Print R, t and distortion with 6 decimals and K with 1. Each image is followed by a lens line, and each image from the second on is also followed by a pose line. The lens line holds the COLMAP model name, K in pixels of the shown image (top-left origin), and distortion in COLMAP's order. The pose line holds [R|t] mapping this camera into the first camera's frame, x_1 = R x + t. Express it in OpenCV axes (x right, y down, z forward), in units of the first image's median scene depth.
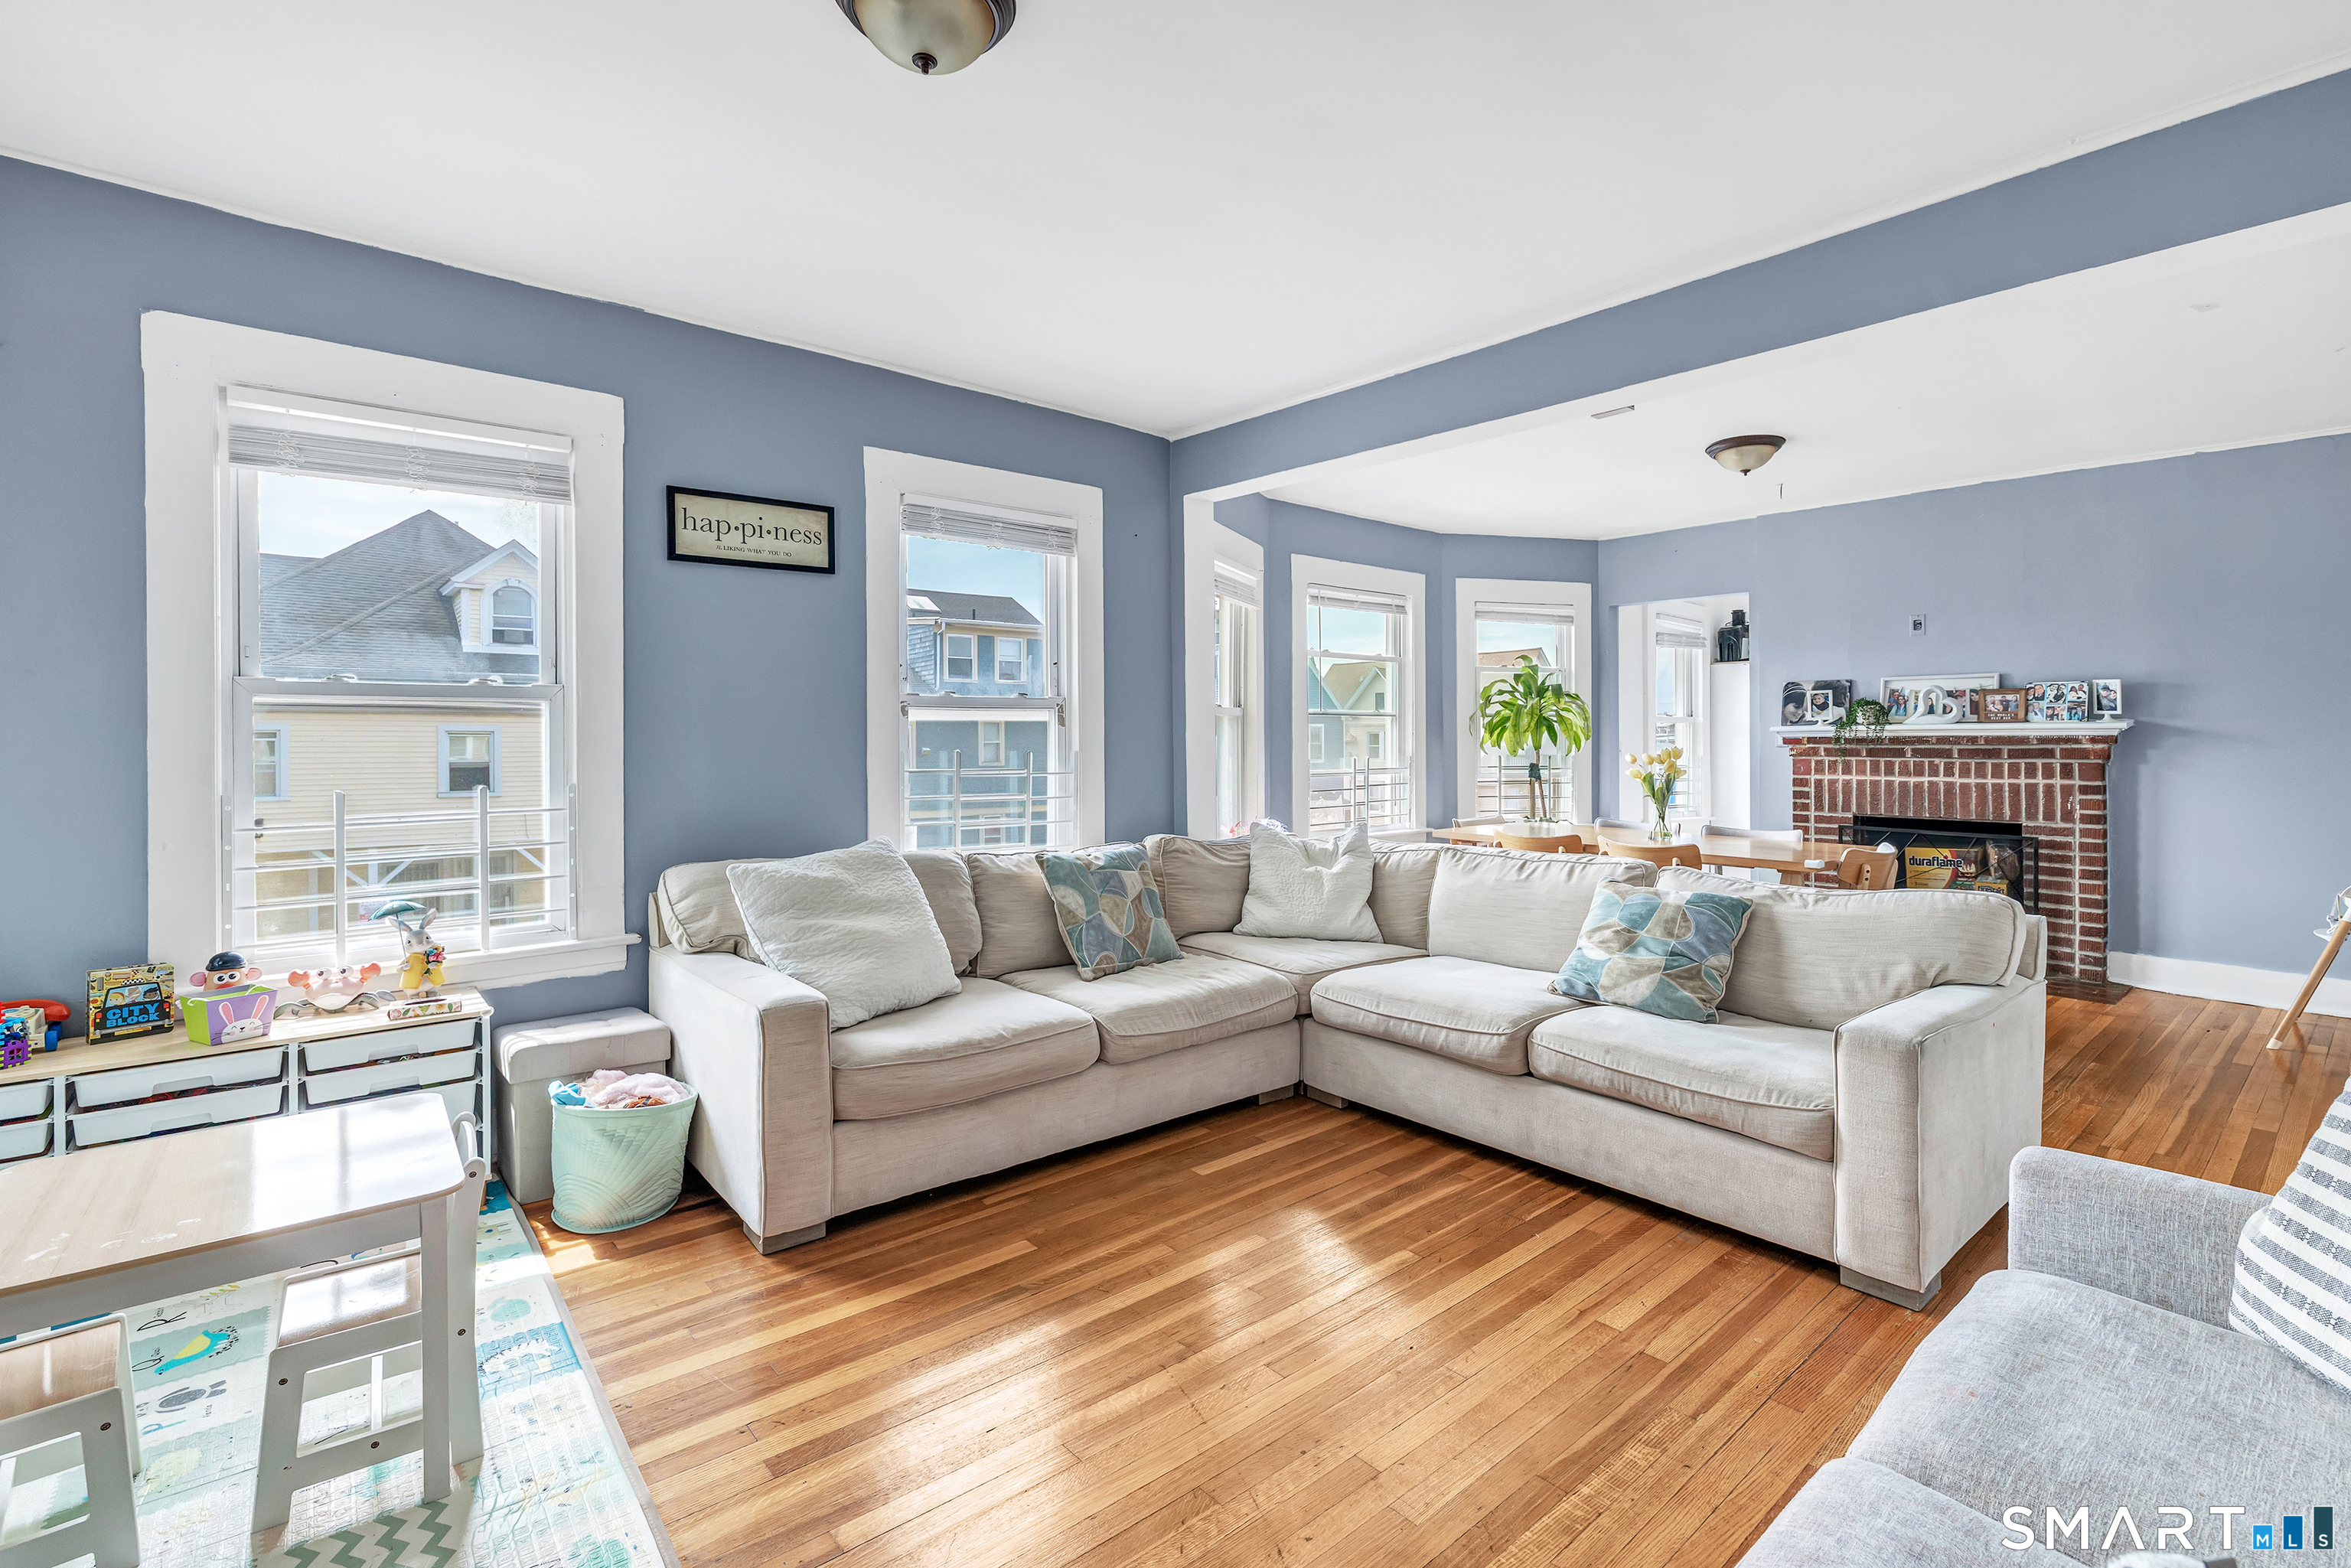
lens RADIAL K [[1051.7, 0, 1132.7], [0, 1051.7, 746.9], [0, 0, 1]] dist [0.000488, 0.000750]
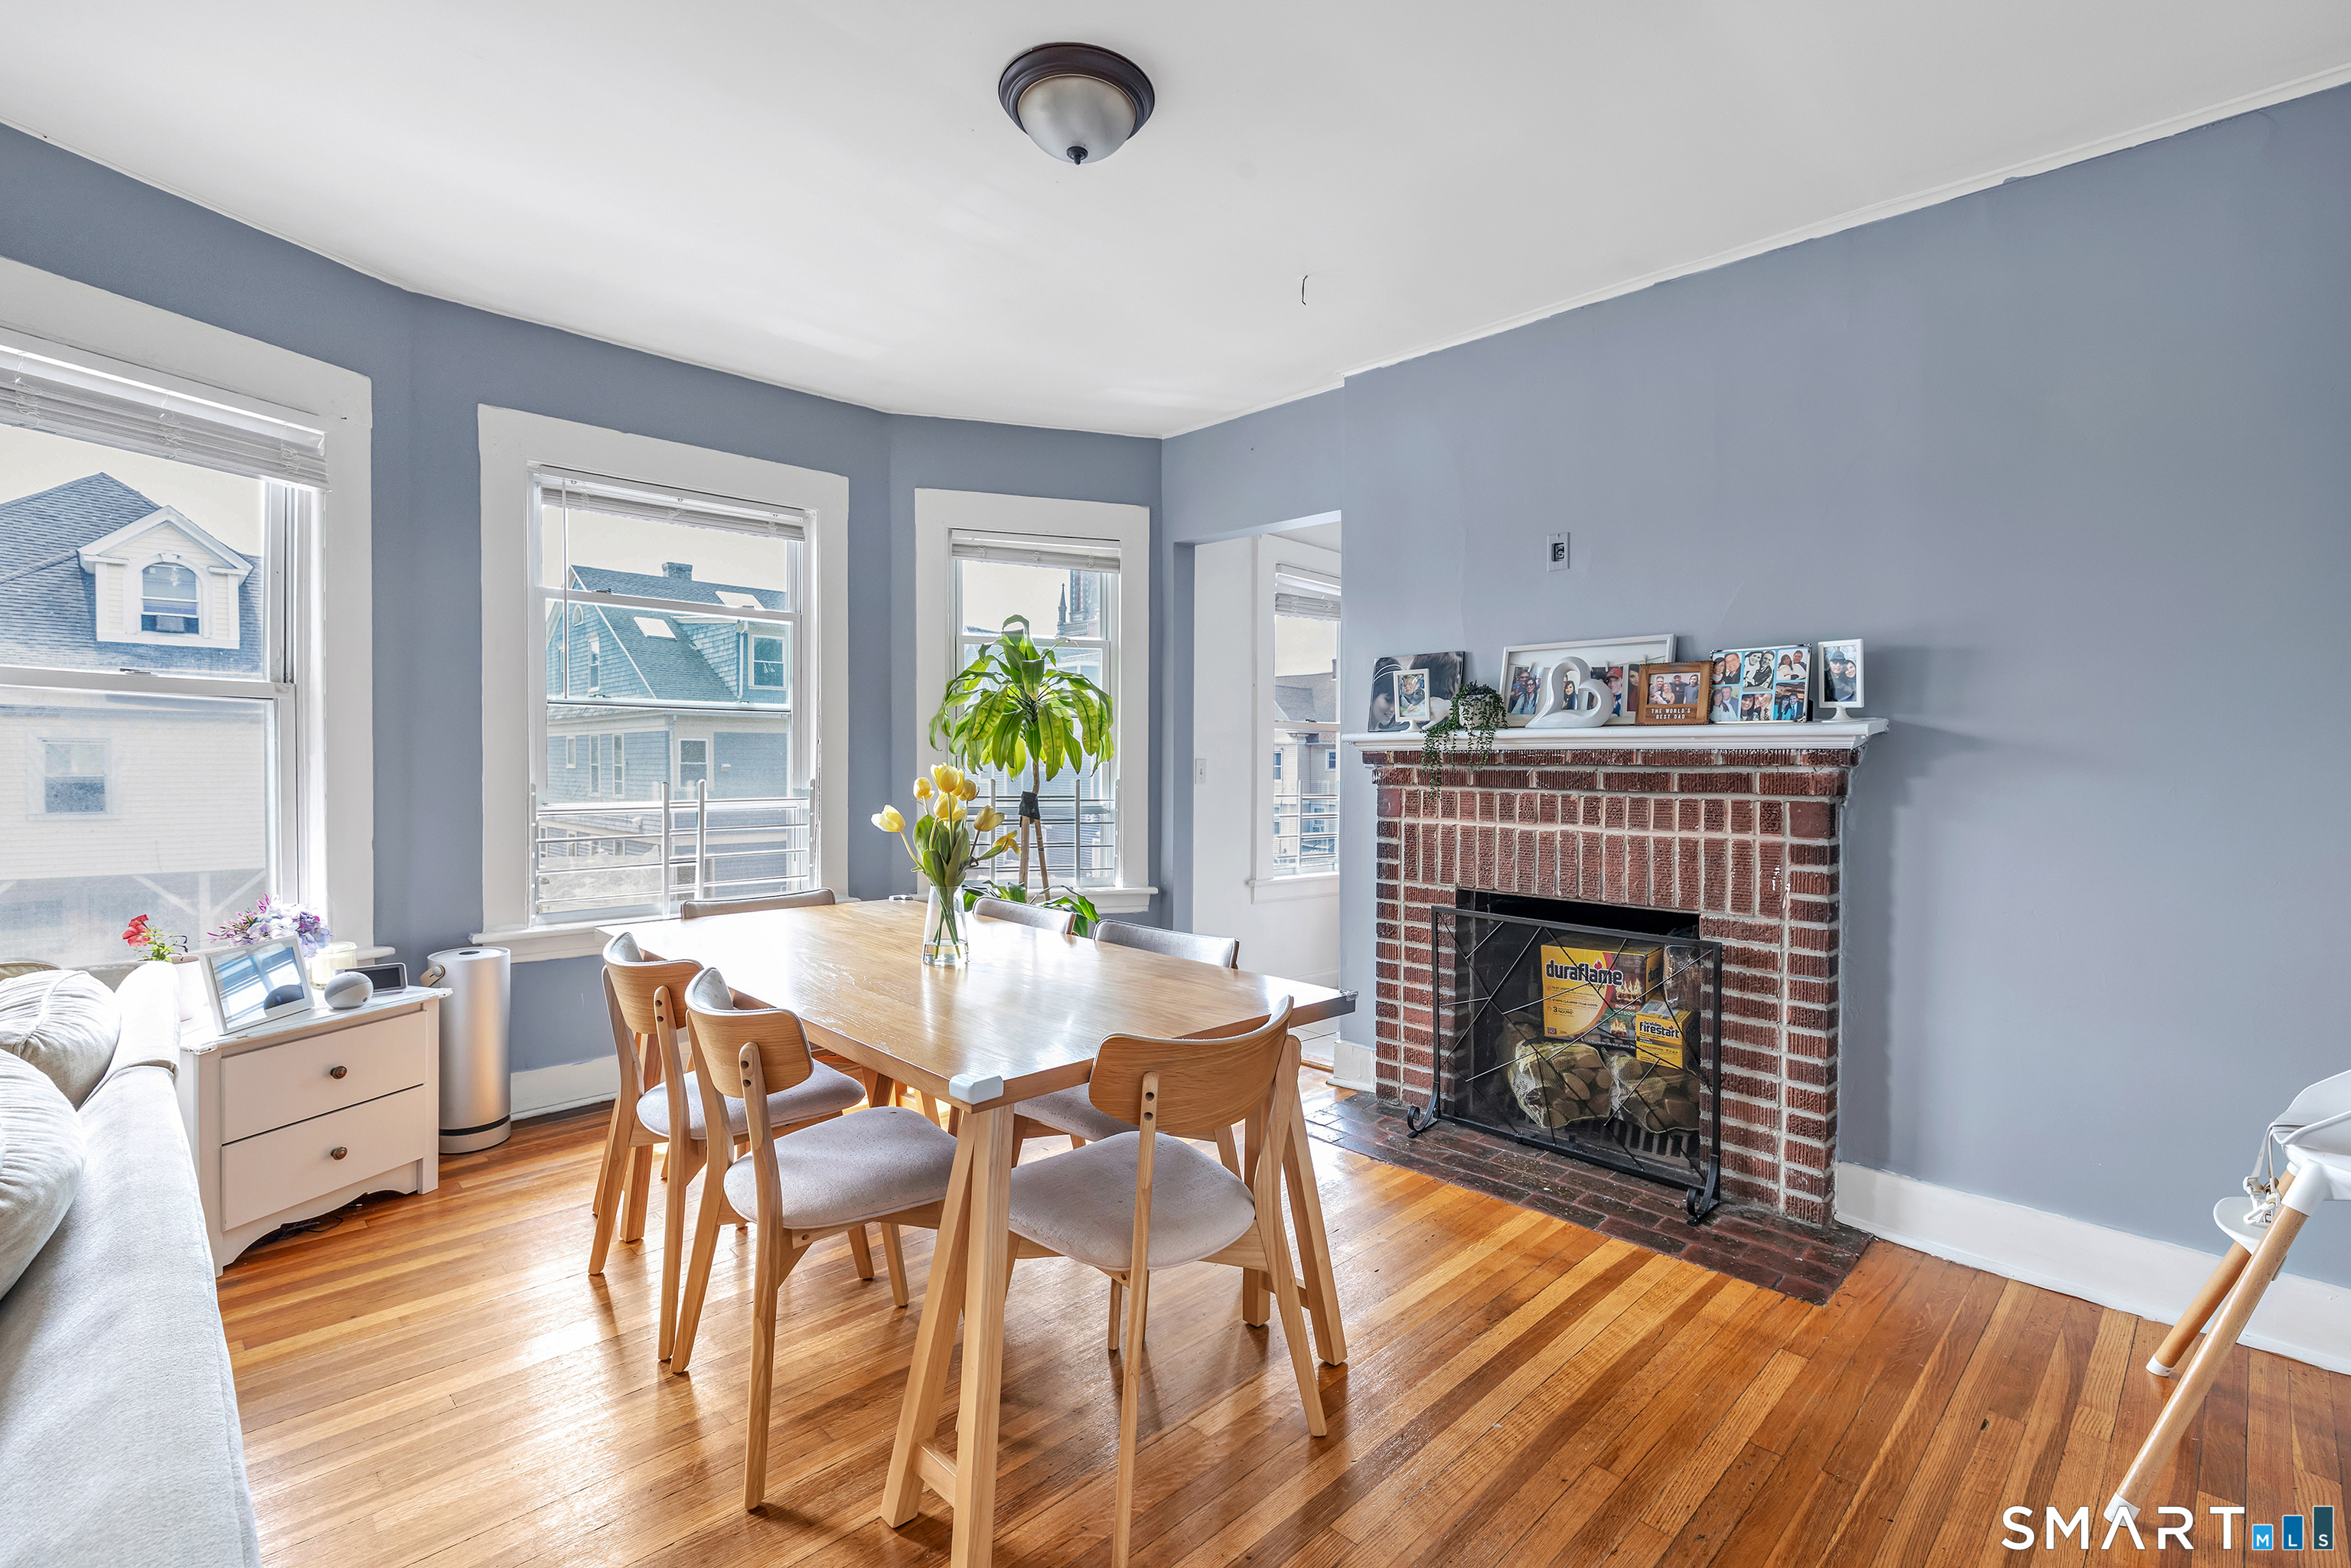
lens RADIAL K [[1051.5, 0, 1175.5], [0, 1051.5, 784.0], [0, 0, 1]] dist [-0.000605, 0.000793]
pose [[0.996054, 0.006107, 0.088536, 0.526926], [-0.007659, 0.999823, 0.017207, -0.000342], [-0.088416, -0.017818, 0.995924, 0.488722]]
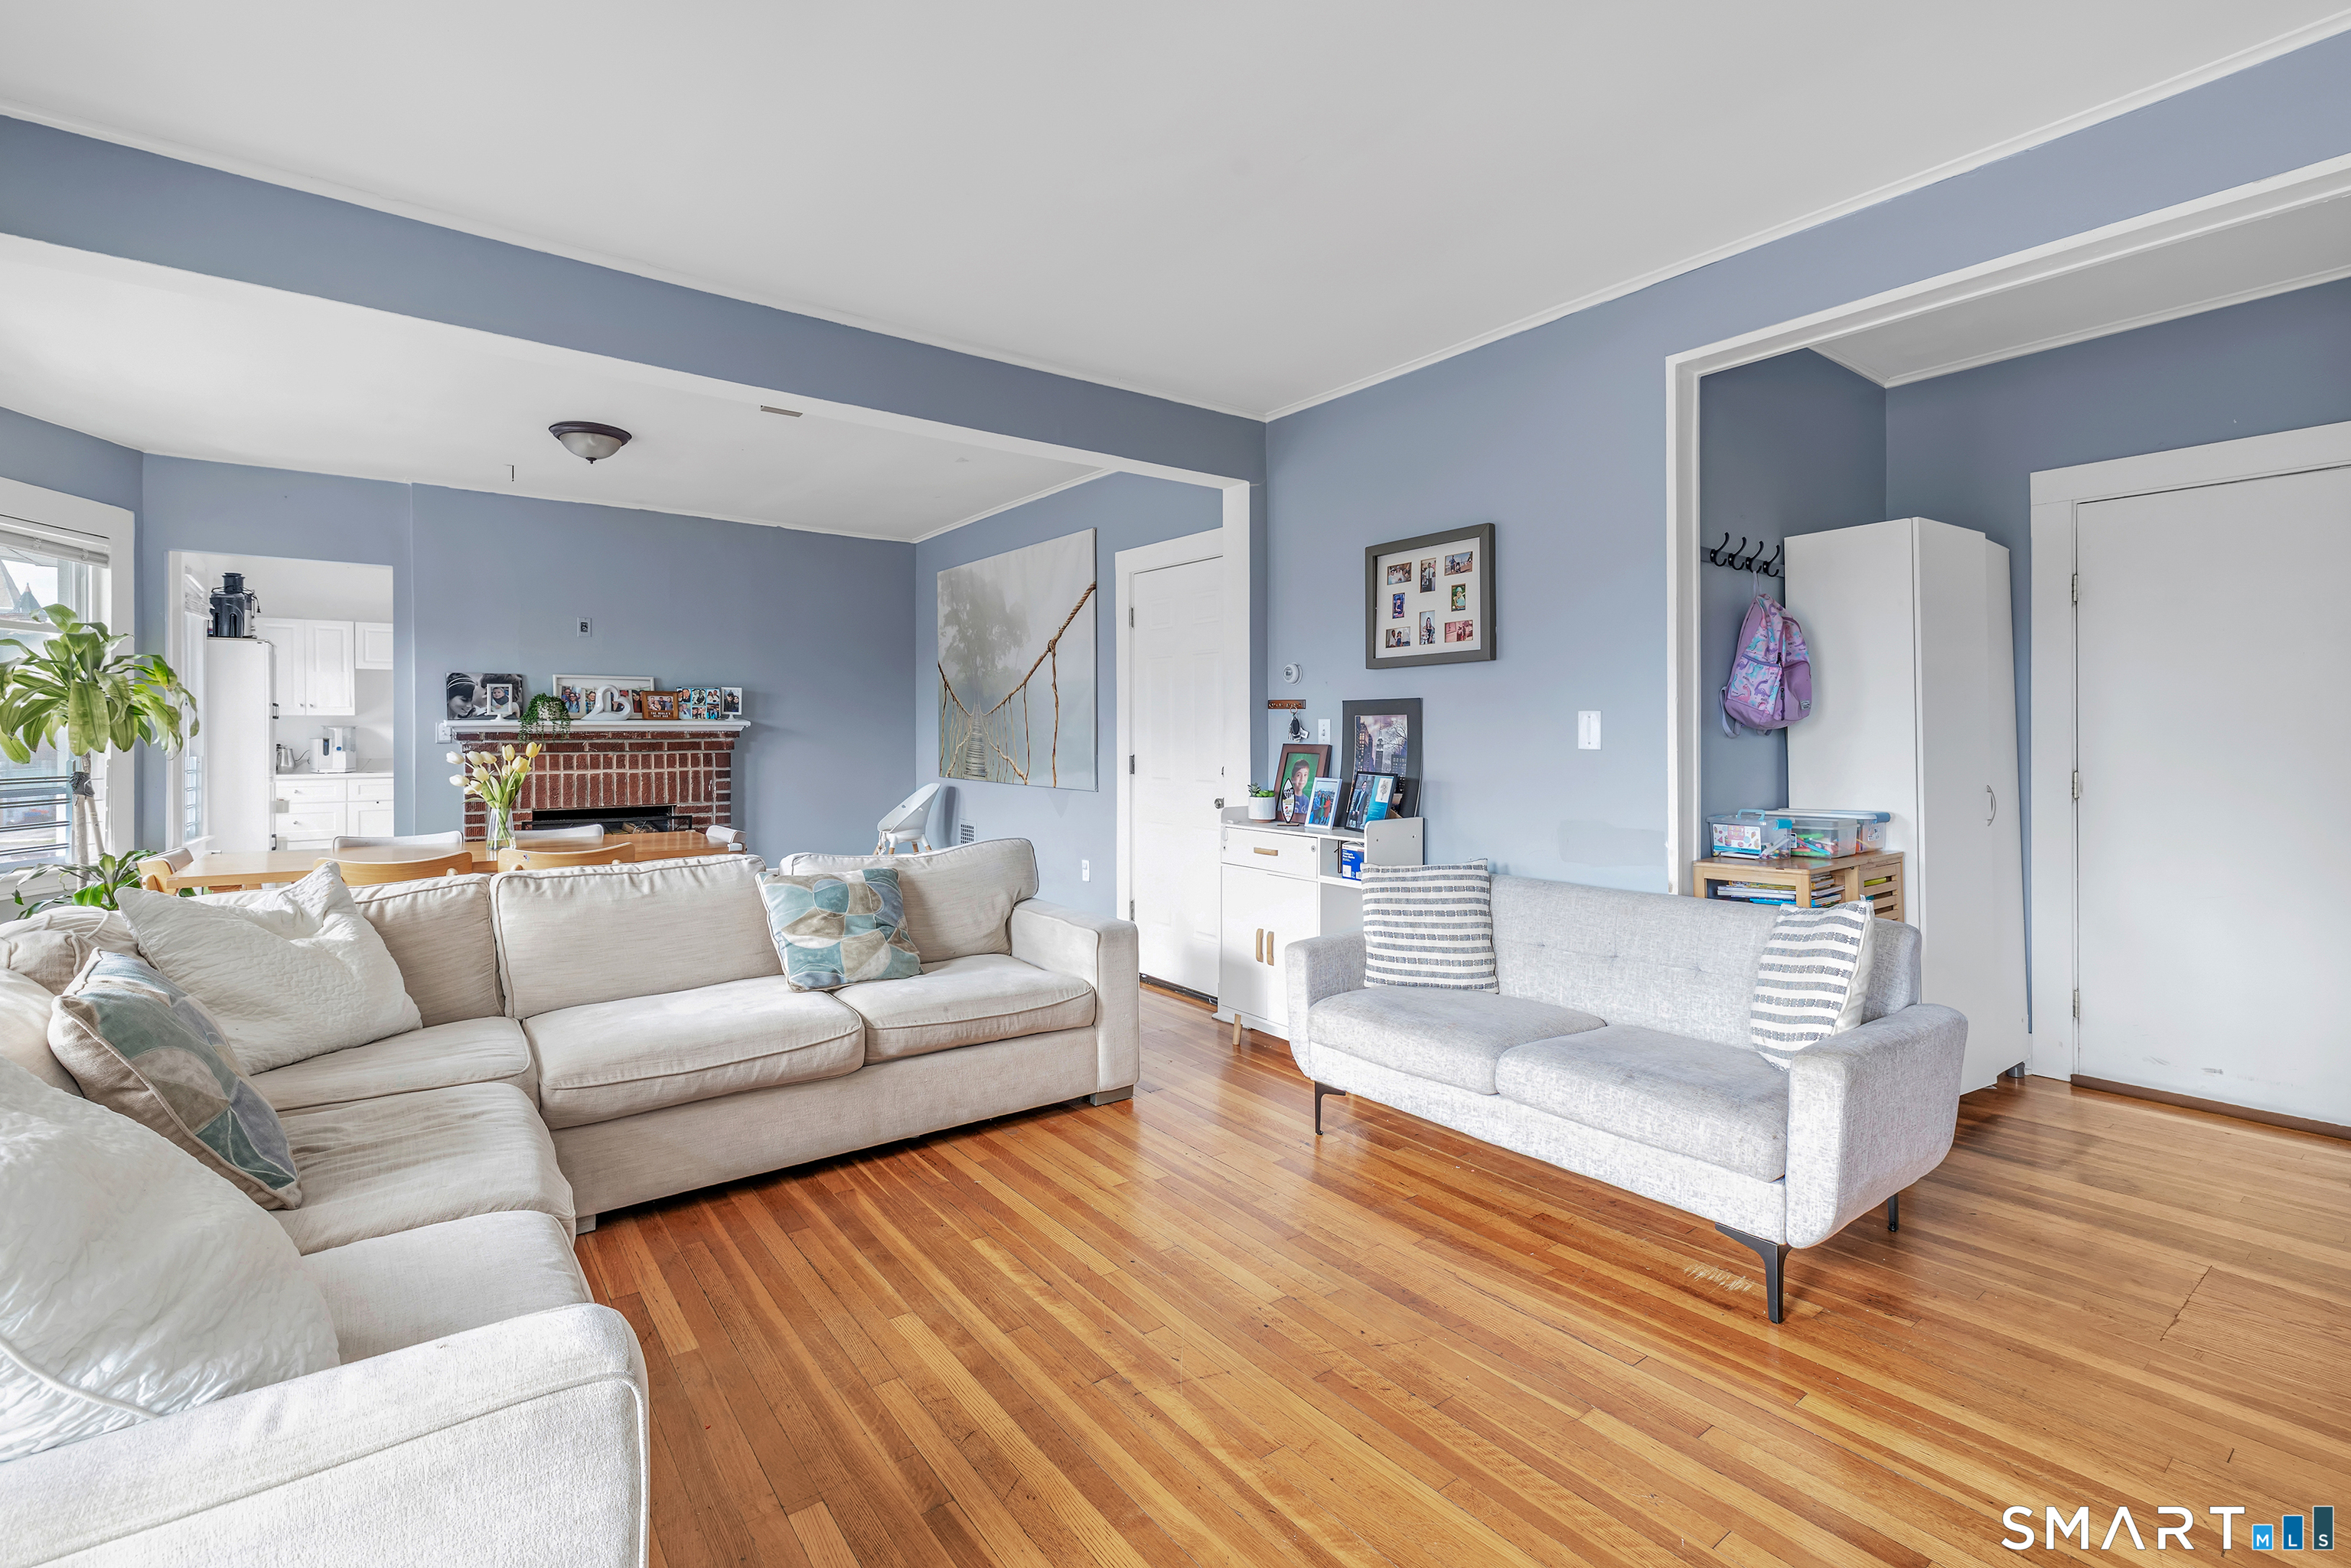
lens RADIAL K [[1095.7, 0, 1229.4], [0, 1095.7, 729.2], [0, 0, 1]] dist [0.017158, 0.000565]
pose [[0.012310, 0.003291, 0.999919, -0.384913], [0.008905, 0.999955, -0.003401, -0.003169], [-0.999885, 0.008946, 0.012280, 0.356429]]
